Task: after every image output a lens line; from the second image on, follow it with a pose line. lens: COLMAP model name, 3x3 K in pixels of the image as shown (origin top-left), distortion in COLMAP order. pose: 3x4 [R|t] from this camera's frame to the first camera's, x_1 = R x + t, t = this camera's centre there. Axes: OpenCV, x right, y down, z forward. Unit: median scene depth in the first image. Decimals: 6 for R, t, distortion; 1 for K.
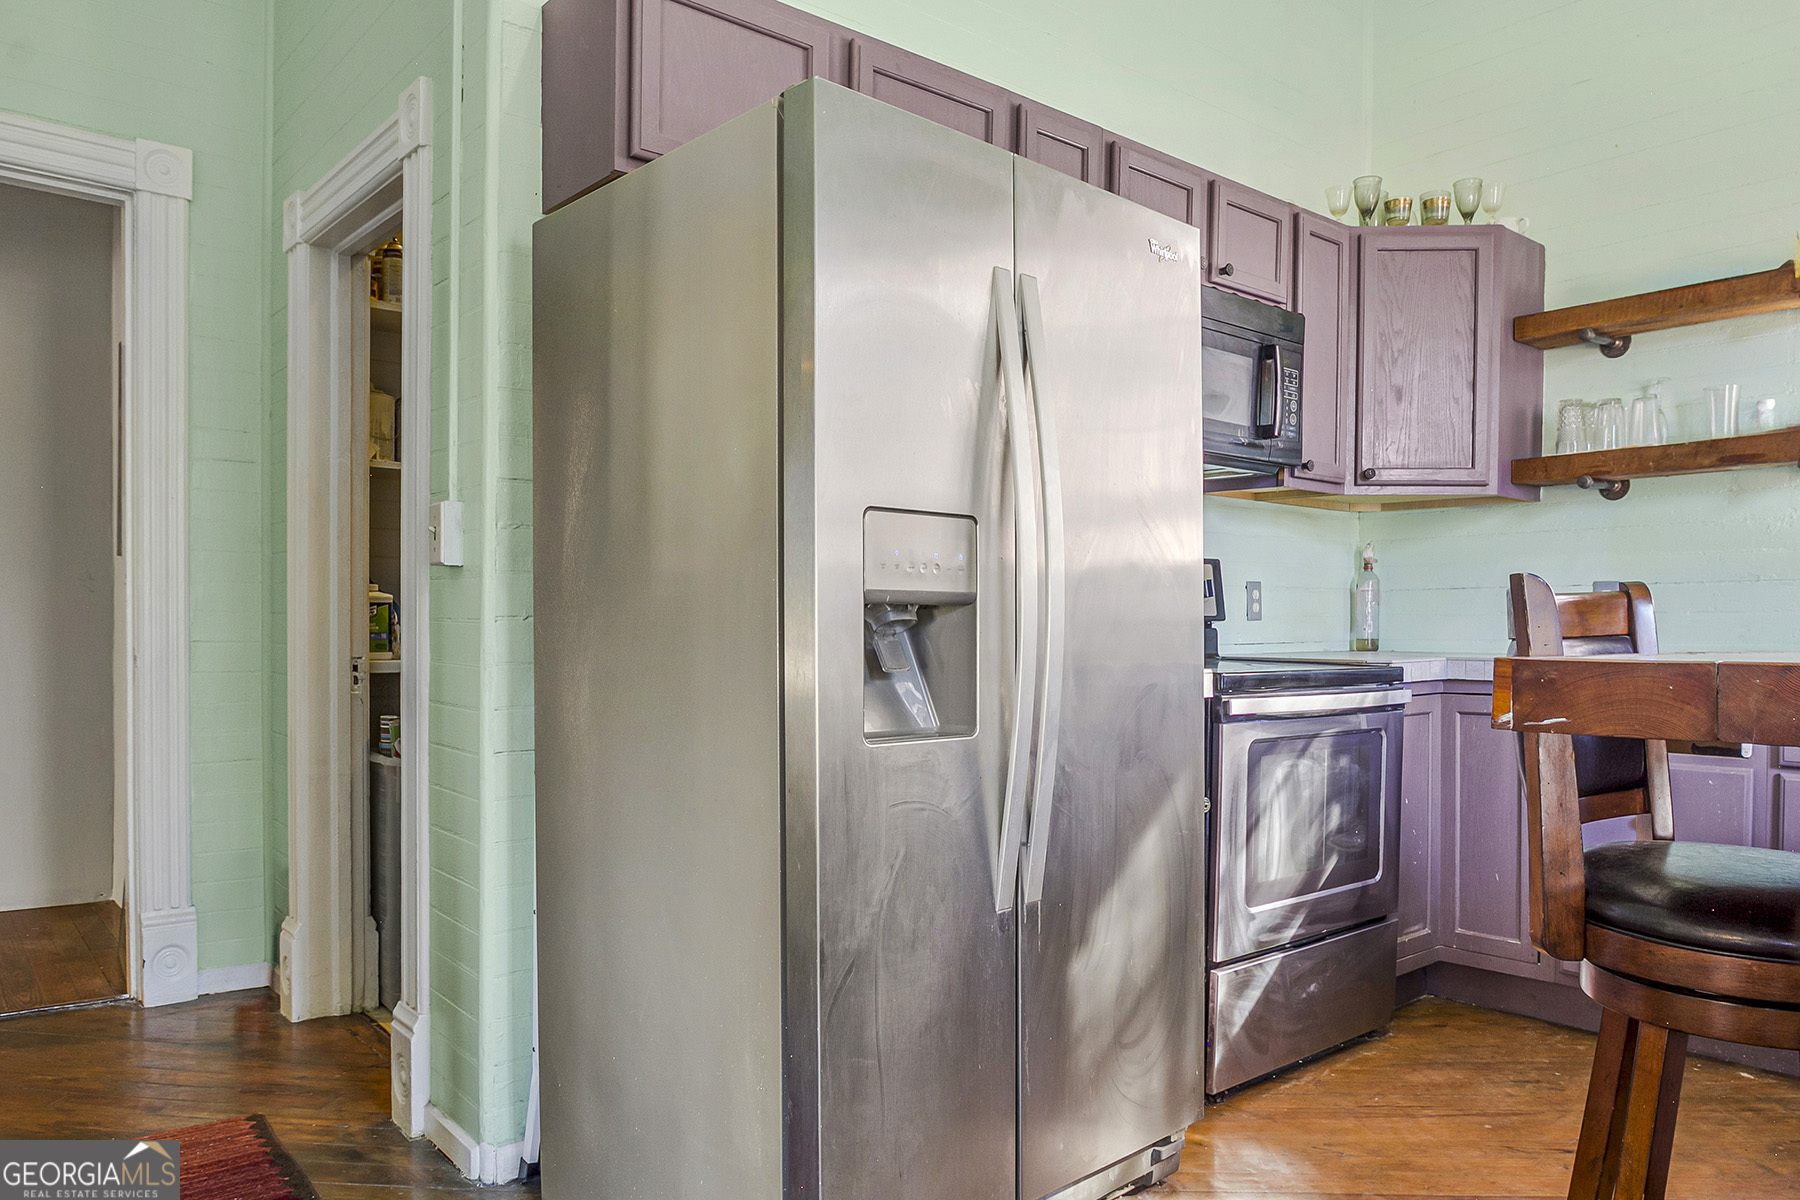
lens RADIAL K [[1282.8, 0, 900.9], [0, 1282.8, 654.0], [0, 0, 1]] dist [-0.029923, -0.000355]
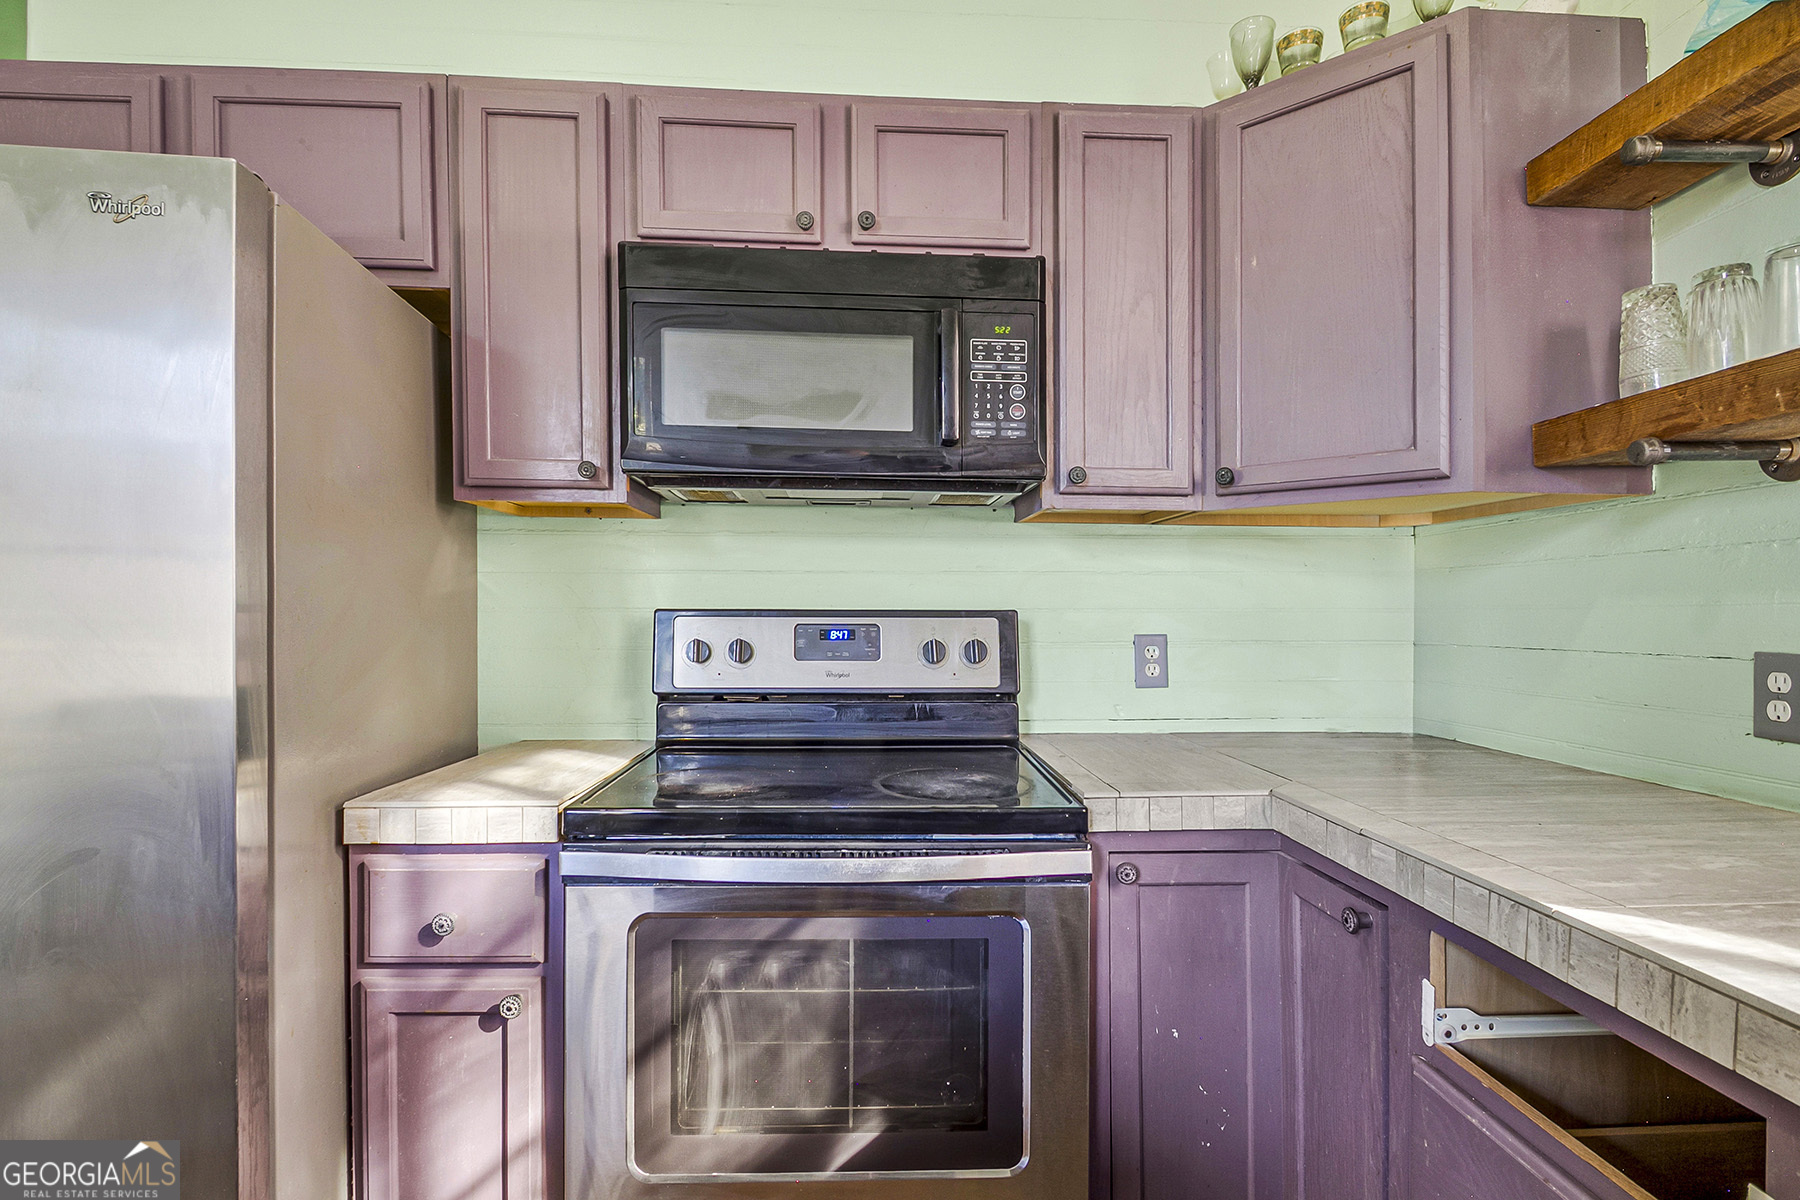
lens RADIAL K [[867.5, 0, 900.0], [0, 867.5, 600.0], [0, 0, 1]] dist [0.000048, -0.000278]
pose [[0.796142, -0.007307, -0.605066, 0.497942], [-0.015240, 0.999368, -0.032122, -0.062720], [0.604918, 0.034795, 0.795527, 0.554167]]
